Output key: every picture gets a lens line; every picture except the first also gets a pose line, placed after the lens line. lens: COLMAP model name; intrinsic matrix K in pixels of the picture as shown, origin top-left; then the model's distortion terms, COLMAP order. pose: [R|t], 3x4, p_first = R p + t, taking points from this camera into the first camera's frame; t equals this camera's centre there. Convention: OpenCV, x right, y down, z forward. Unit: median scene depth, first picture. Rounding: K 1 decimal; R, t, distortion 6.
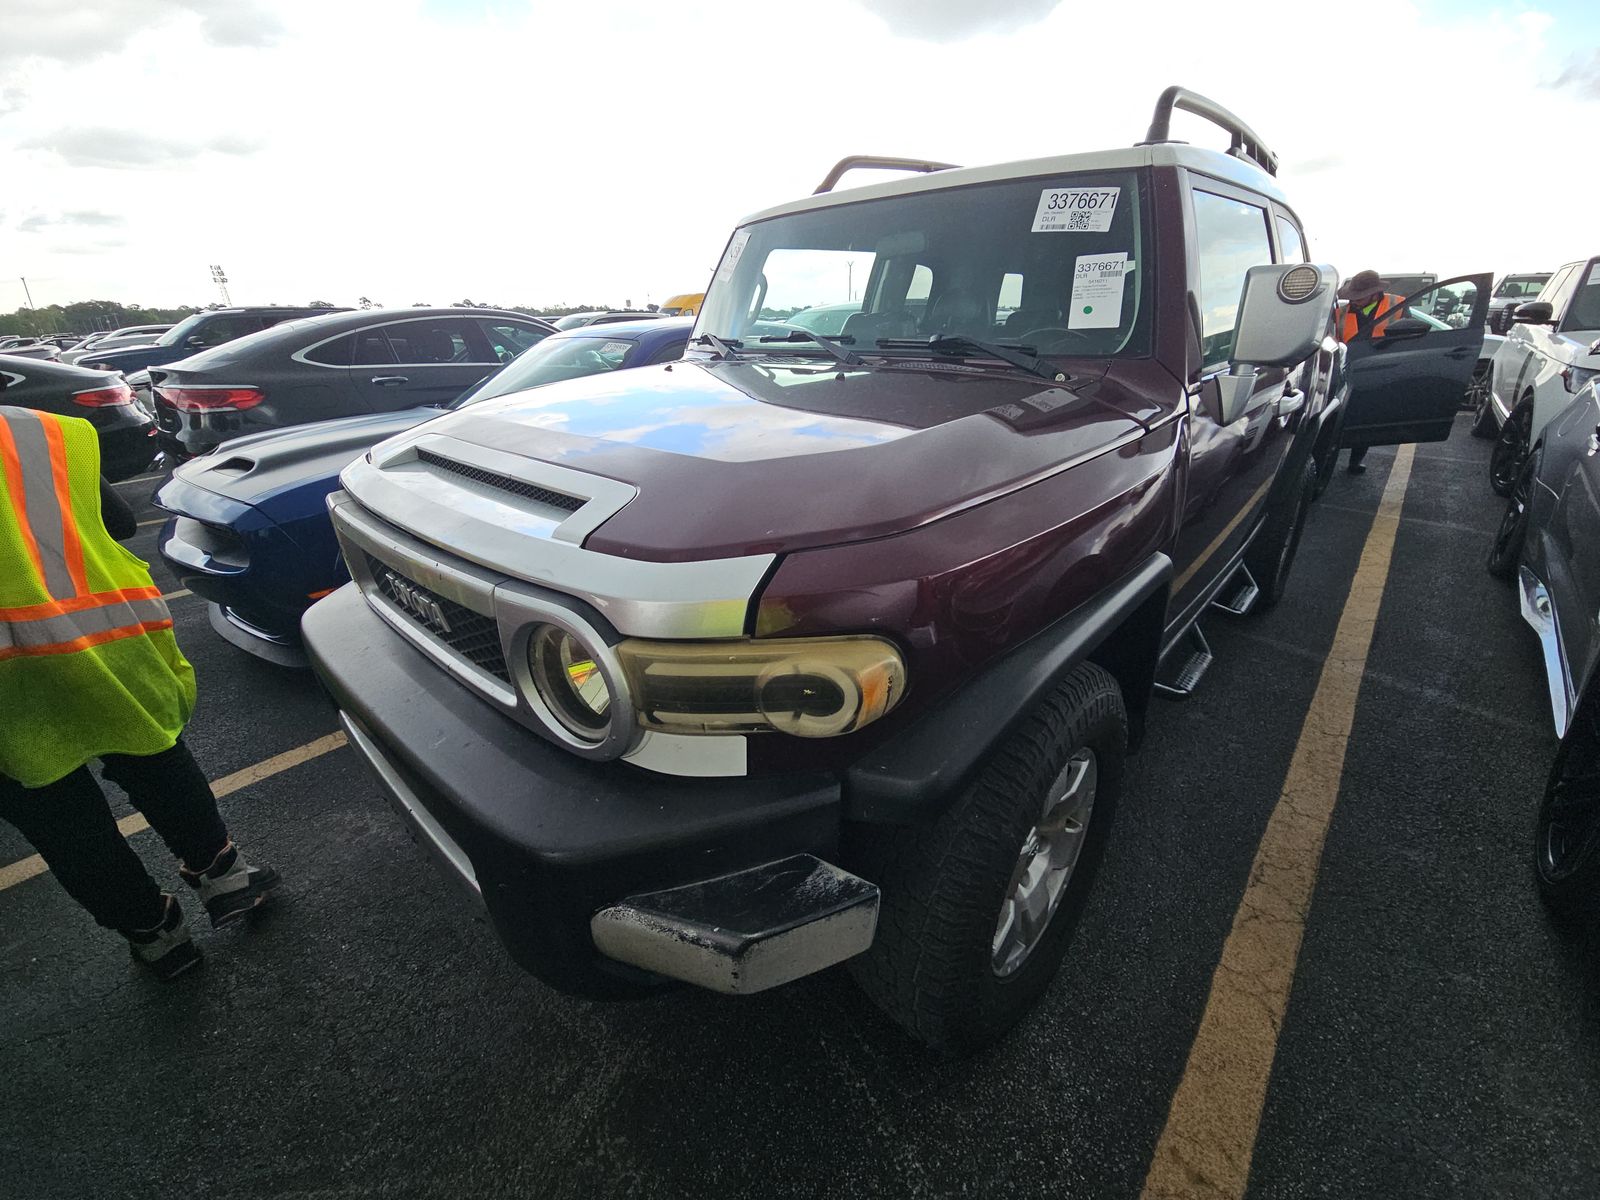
lens RADIAL K [[649.8, 0, 801.5], [0, 649.8, 593.7], [0, 0, 1]] dist [0.002176, -0.000016]
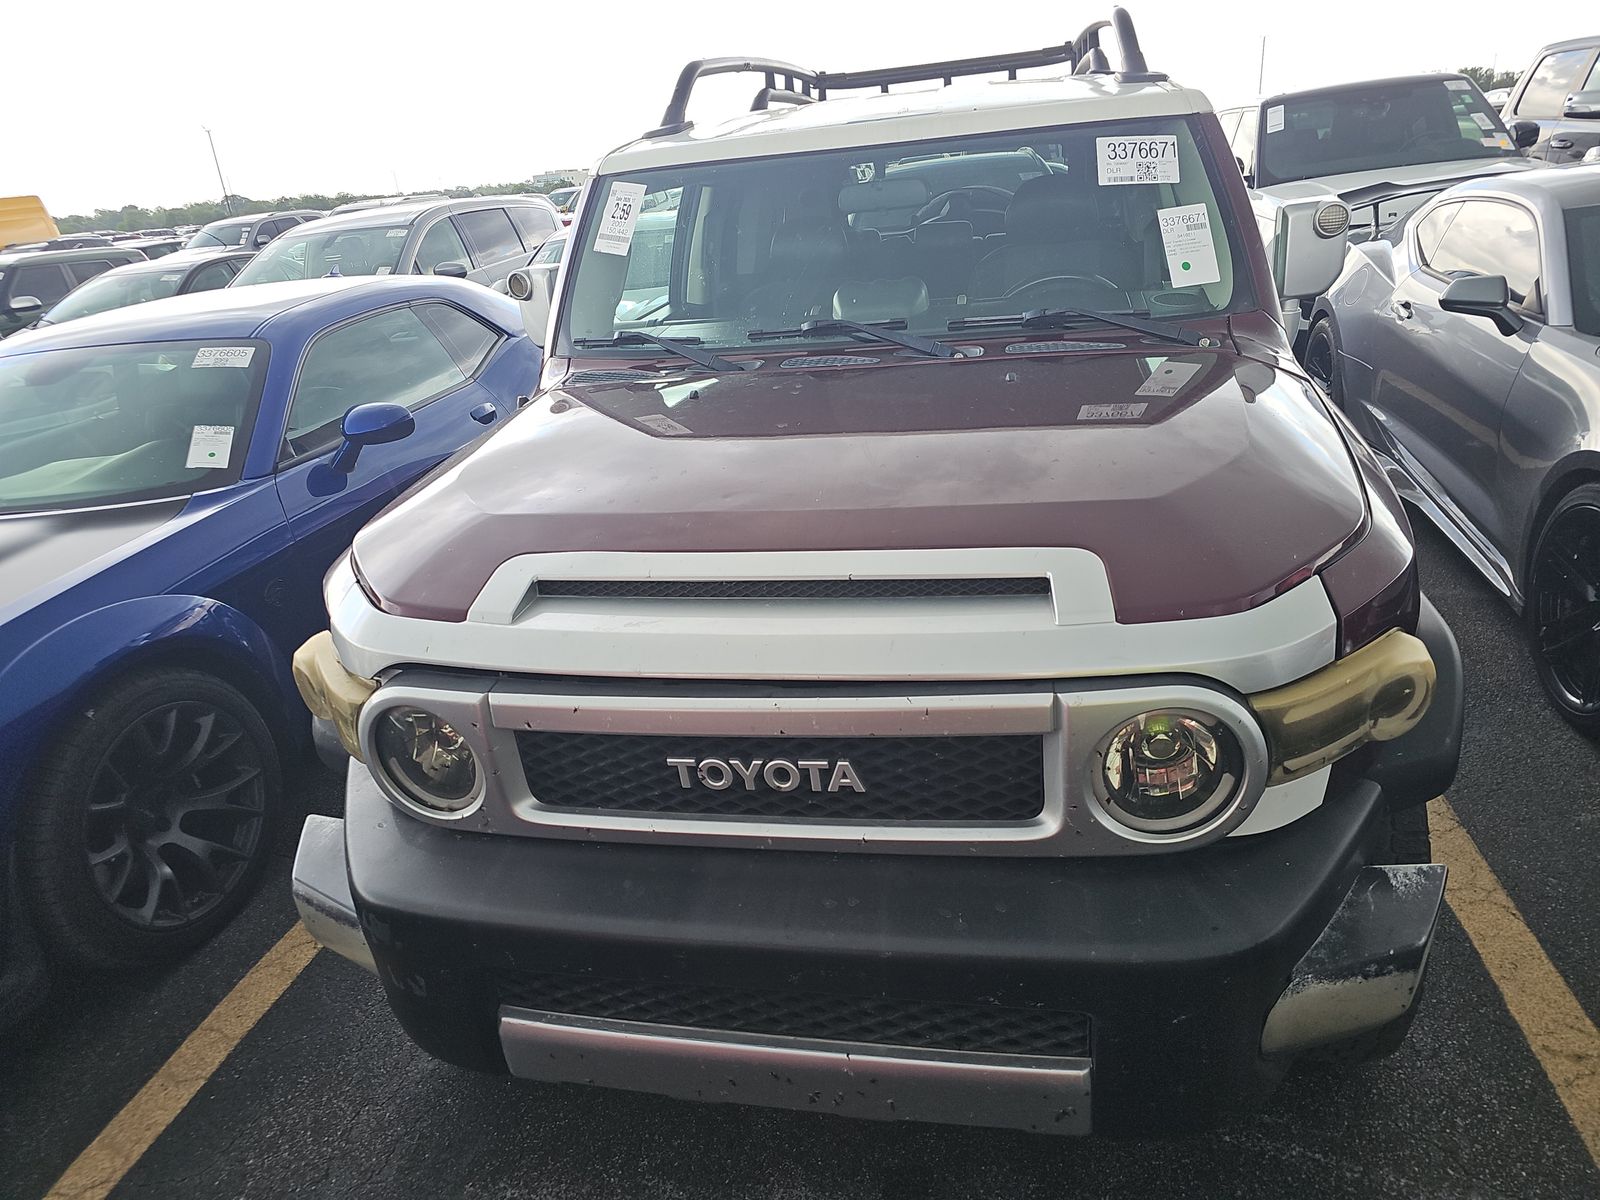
lens RADIAL K [[1066.7, 0, 799.3], [0, 1066.7, 604.3], [0, 0, 1]] dist [0.035962, 0.002550]
pose [[0.852137, -0.252933, 0.458136, -0.980963], [0.270874, 0.962224, 0.027407, -0.185061], [-0.447762, 0.100743, 0.888460, -0.083749]]
